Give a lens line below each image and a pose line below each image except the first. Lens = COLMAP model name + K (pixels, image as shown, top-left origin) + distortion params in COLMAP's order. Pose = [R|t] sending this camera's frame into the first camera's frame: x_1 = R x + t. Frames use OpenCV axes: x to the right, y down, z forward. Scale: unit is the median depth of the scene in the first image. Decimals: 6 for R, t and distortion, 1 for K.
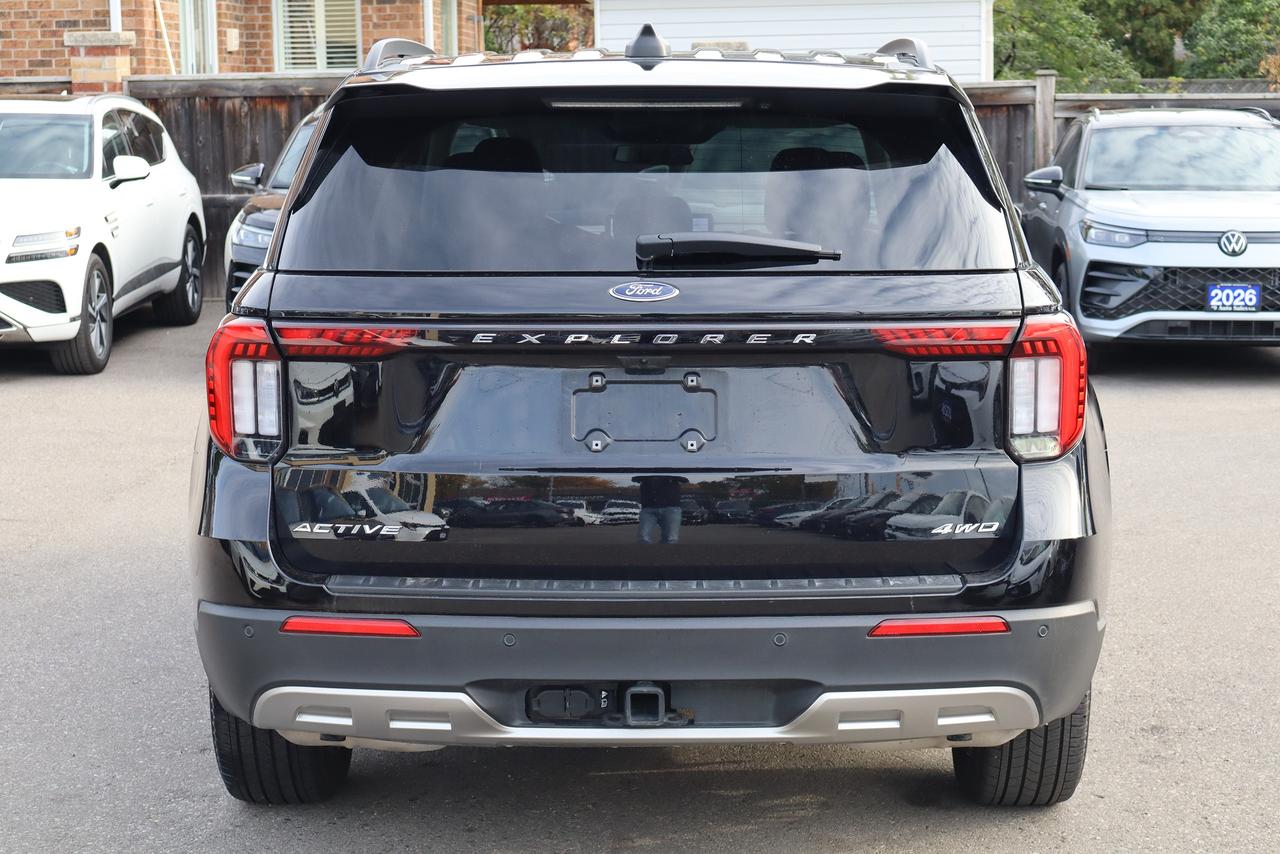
lens RADIAL K [[2404.1, 0, 633.4], [0, 2404.1, 428.3], [0, 0, 1]] dist [0.001879, 0.000000]
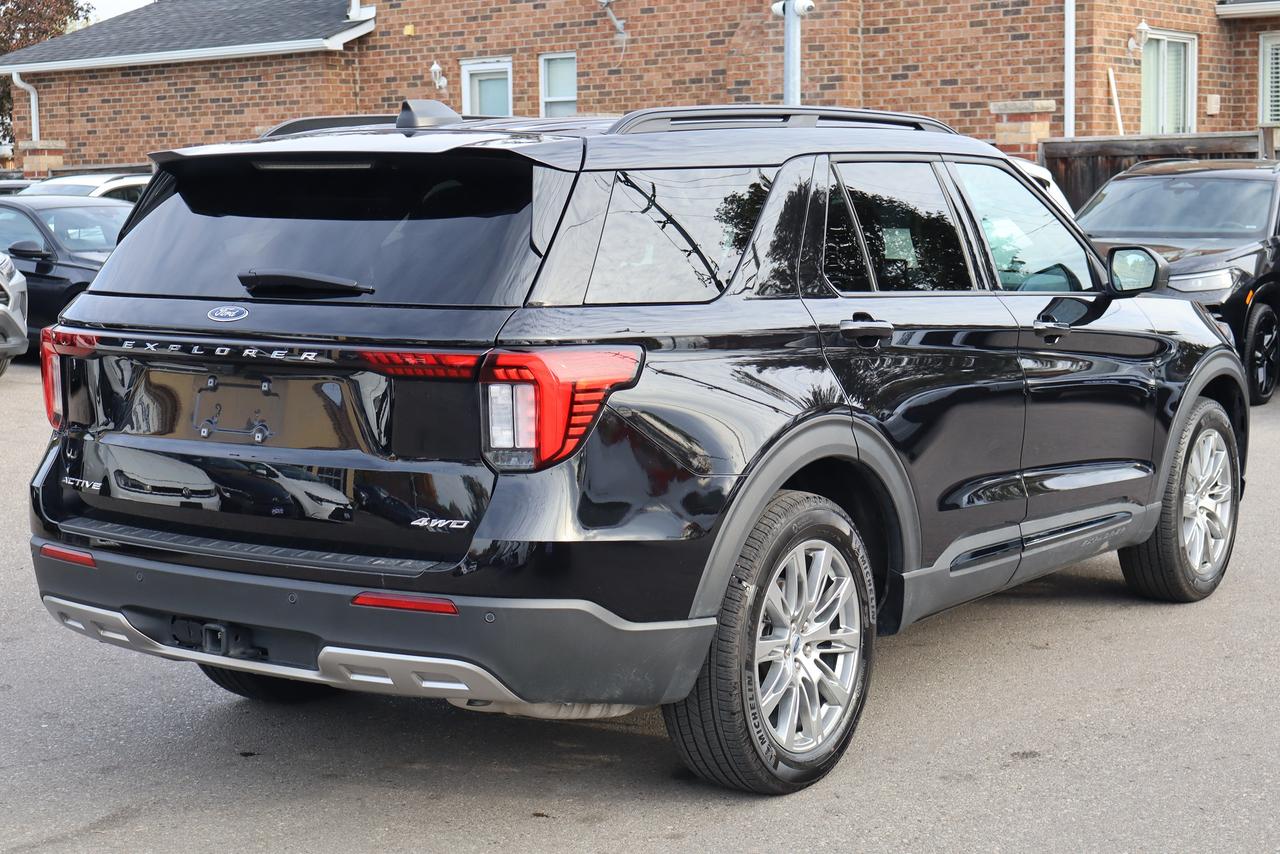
lens RADIAL K [[2074.8, 0, 646.5], [0, 2074.8, 433.6], [0, 0, 1]] dist [0.031418, 0.000000]
pose [[0.841082, 0.065959, -0.536871, 0.186869], [-0.067940, 0.997559, 0.016121, -0.006296], [0.536624, 0.022916, 0.843511, 0.046157]]
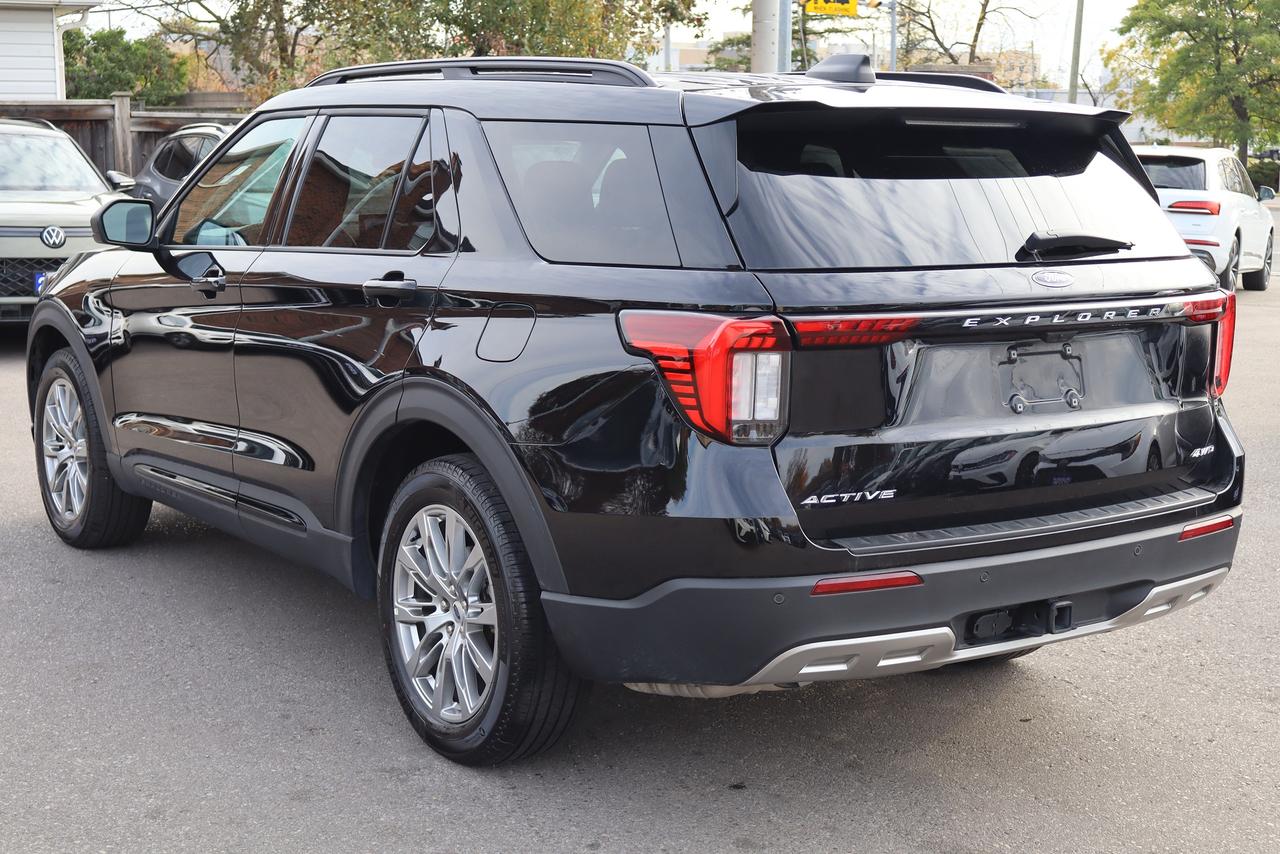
lens RADIAL K [[2002.5, 0, 645.6], [0, 2002.5, 427.4], [0, 0, 1]] dist [-0.102667, 0.000000]
pose [[0.819242, -0.073610, 0.568705, -0.177009], [0.062417, 0.997281, 0.039167, -0.008141], [-0.570042, 0.003410, 0.821609, 0.068848]]
